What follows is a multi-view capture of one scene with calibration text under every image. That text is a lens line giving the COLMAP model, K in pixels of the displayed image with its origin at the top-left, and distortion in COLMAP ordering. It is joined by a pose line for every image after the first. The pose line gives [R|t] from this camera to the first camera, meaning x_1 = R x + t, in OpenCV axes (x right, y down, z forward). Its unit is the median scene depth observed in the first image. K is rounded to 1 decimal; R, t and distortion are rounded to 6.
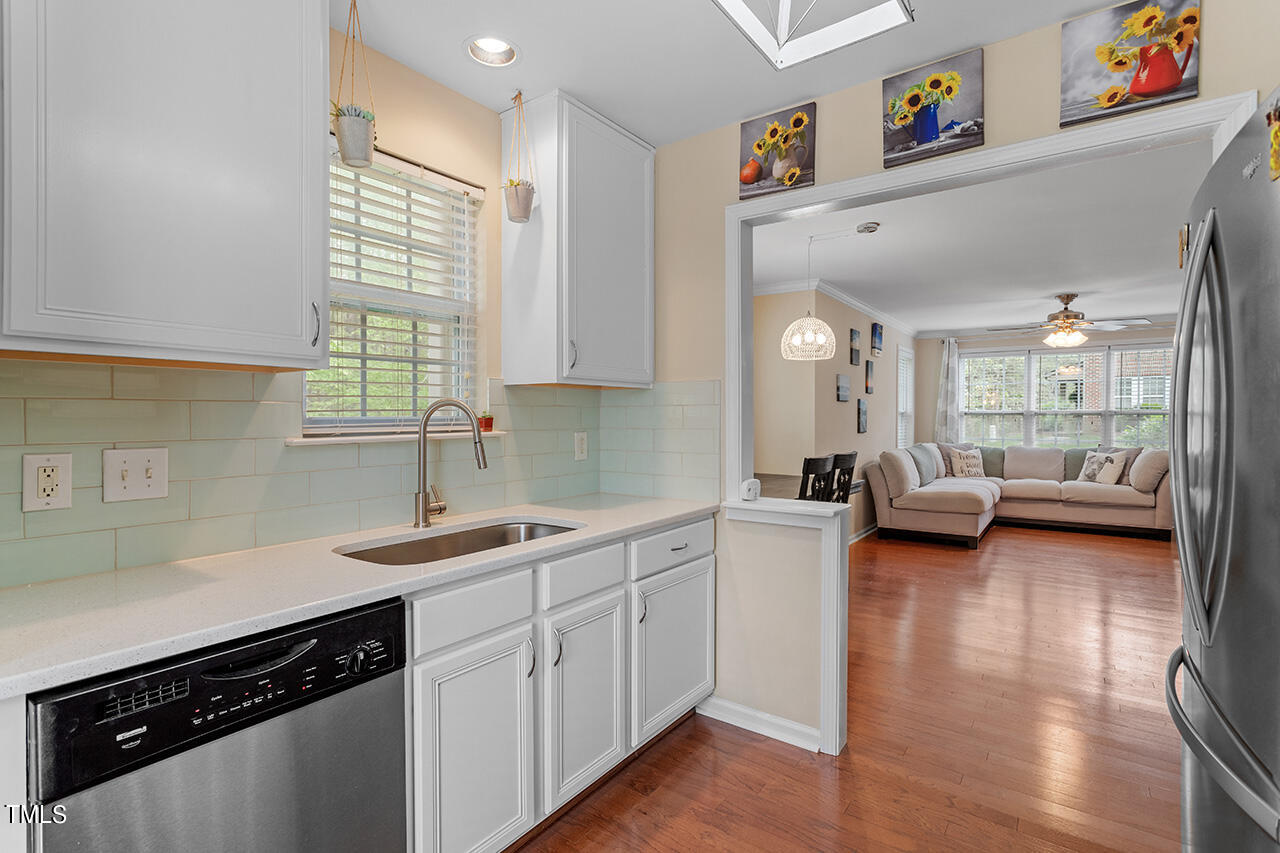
lens RADIAL K [[622.5, 0, 619.5], [0, 622.5, 420.3], [0, 0, 1]] dist [0.001073, 0.002213]
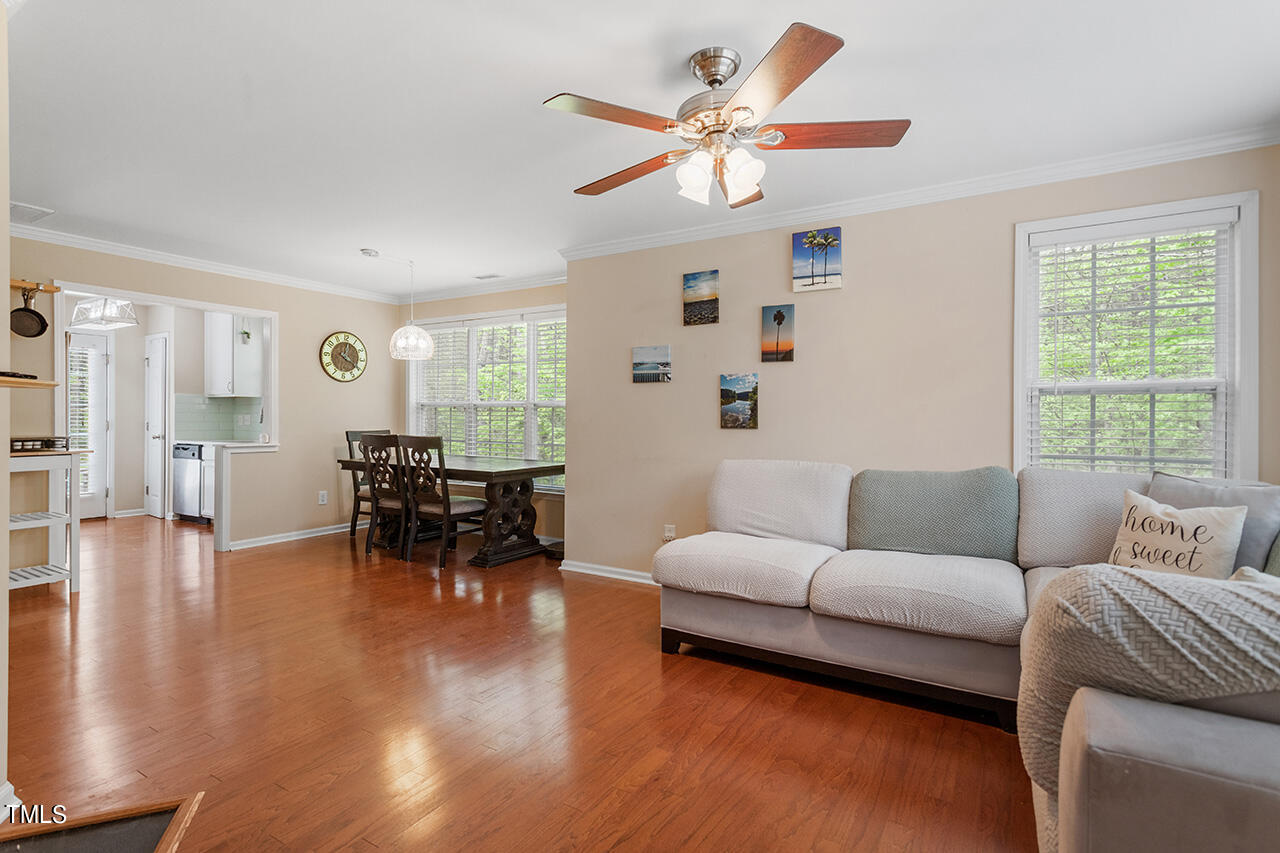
lens RADIAL K [[622.5, 0, 654.6], [0, 622.5, 416.1], [0, 0, 1]] dist [0.001073, 0.002213]
pose [[0.094237, 0.004619, -0.995539, 0.942426], [-0.003525, 0.999985, 0.004306, 0.005082], [0.995544, 0.003104, 0.094251, 0.813377]]
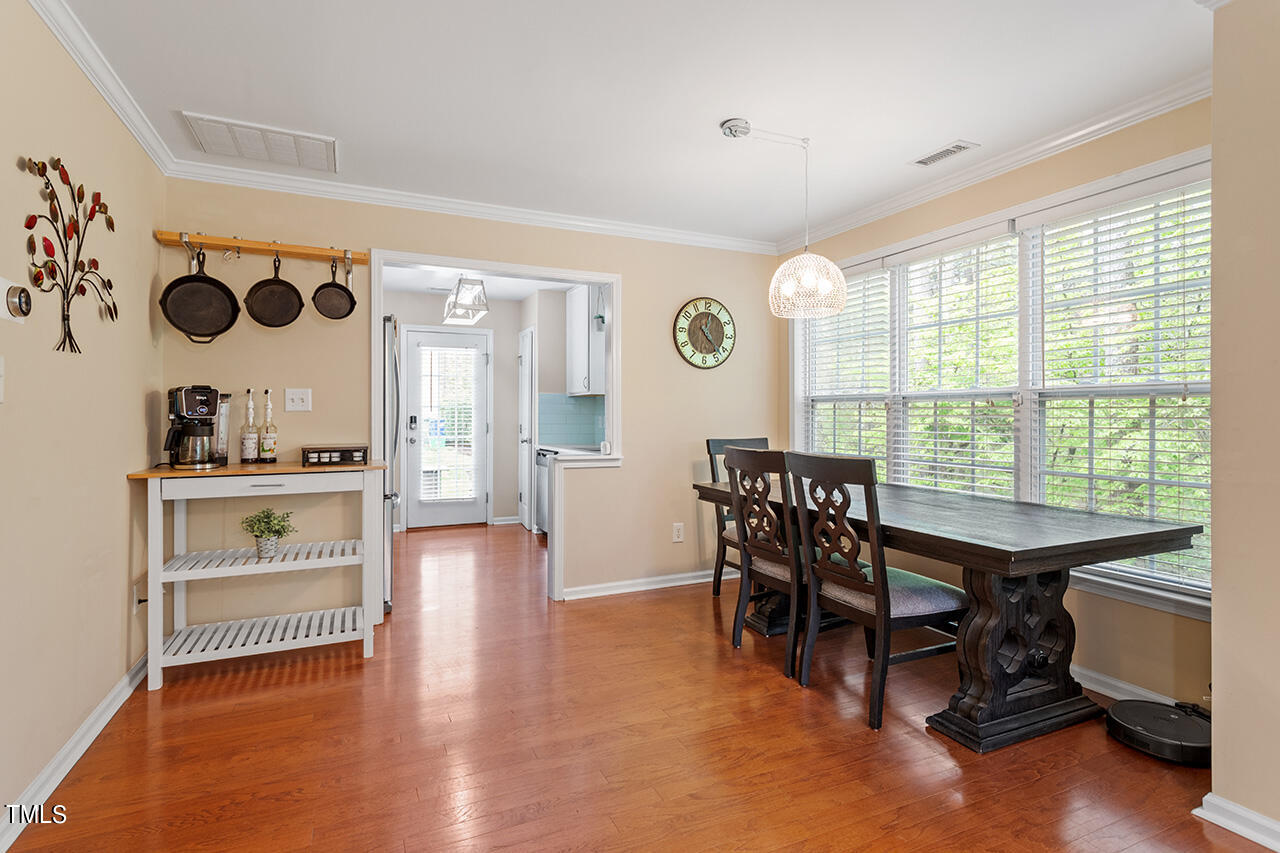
lens RADIAL K [[622.5, 0, 633.6], [0, 622.5, 416.0], [0, 0, 1]] dist [0.001073, 0.002213]
pose [[-0.484101, 0.004482, -0.875001, 0.593896], [0.003044, 0.999989, 0.003438, 0.006579], [0.875007, -0.000999, -0.484109, 0.694435]]
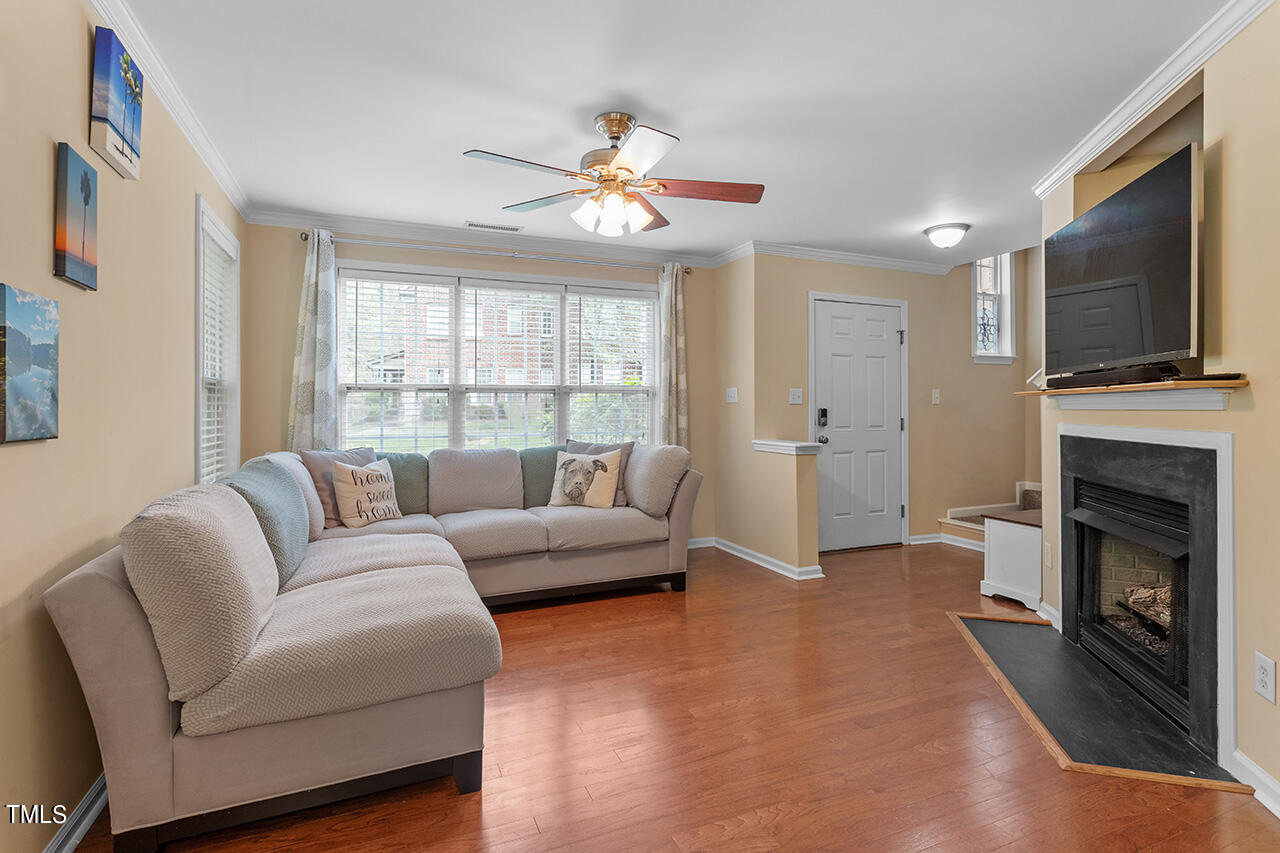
lens RADIAL K [[622.5, 0, 651.8], [0, 622.5, 406.7], [0, 0, 1]] dist [0.001073, 0.002213]
pose [[0.492584, -0.000363, 0.870265, 0.288901], [0.008102, 0.999958, -0.004169, 0.009473], [-0.870227, 0.009105, 0.492566, 0.656452]]
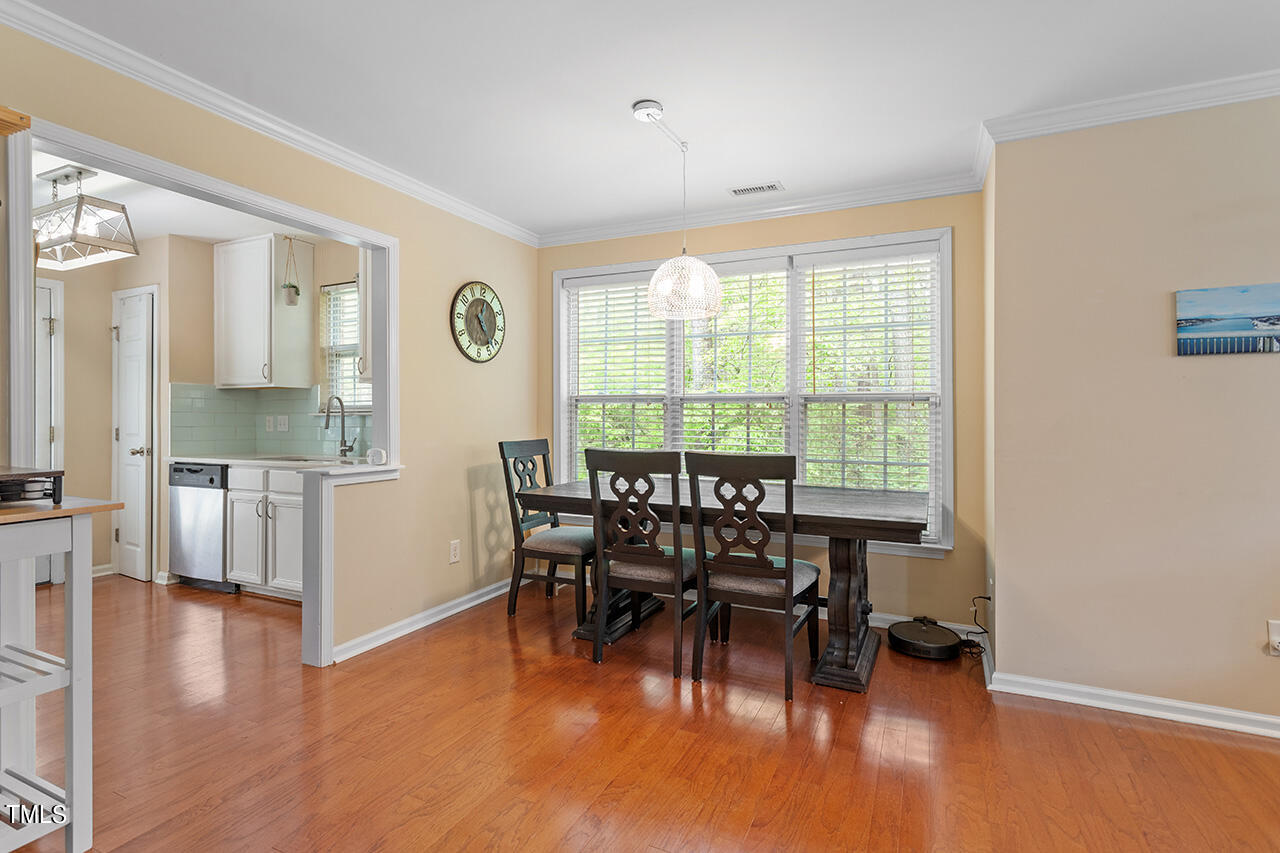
lens RADIAL K [[622.5, 0, 646.0], [0, 622.5, 413.7], [0, 0, 1]] dist [0.001073, 0.002213]
pose [[0.195033, 0.003778, -0.980789, 0.584334], [-0.000428, 0.999993, 0.003767, 0.005095], [0.980797, -0.000315, 0.195033, 0.490743]]
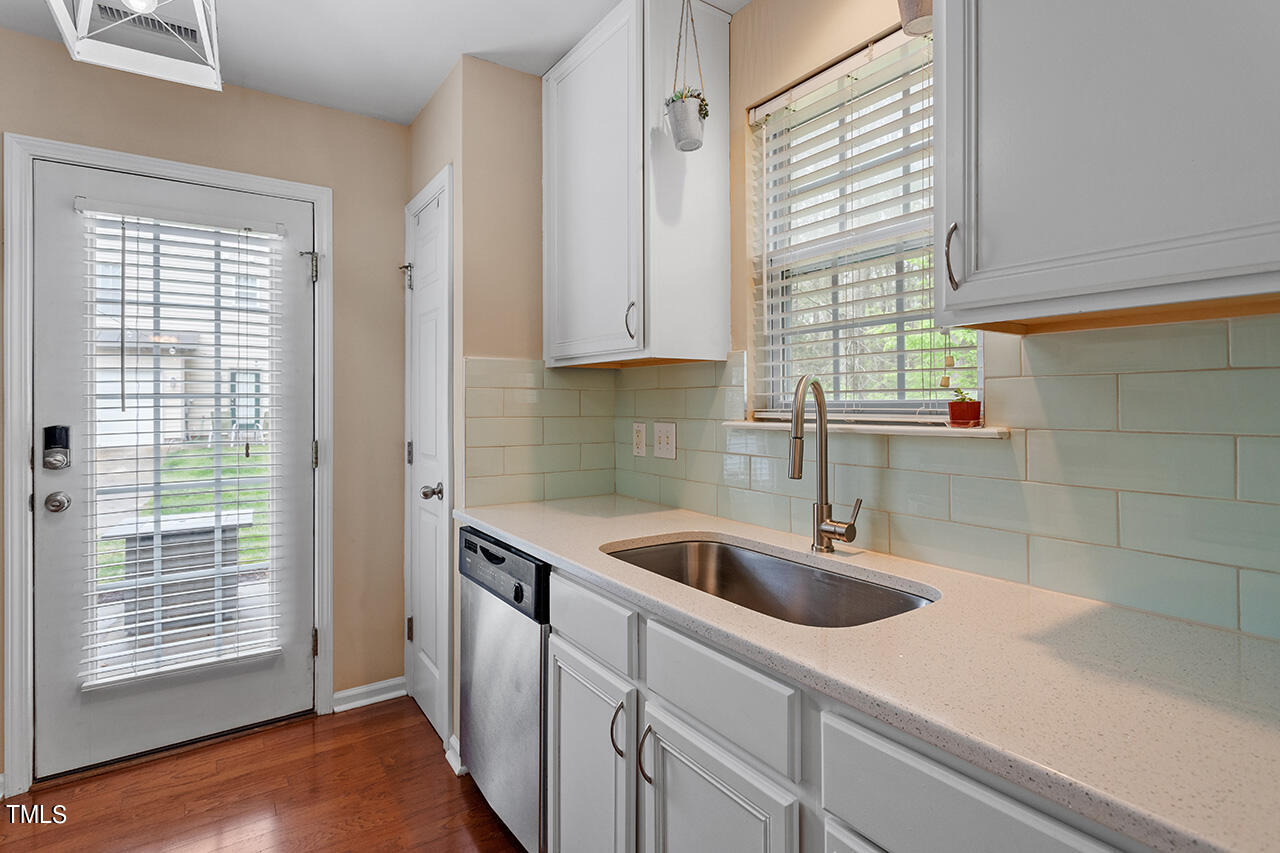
lens RADIAL K [[622.5, 0, 636.5], [0, 622.5, 397.8], [0, 0, 1]] dist [0.001073, 0.002213]
pose [[-0.333301, 0.003278, -0.942815, 0.139841], [0.004415, 0.999988, 0.001917, -0.003519], [0.942810, -0.003523, -0.333312, 0.325718]]
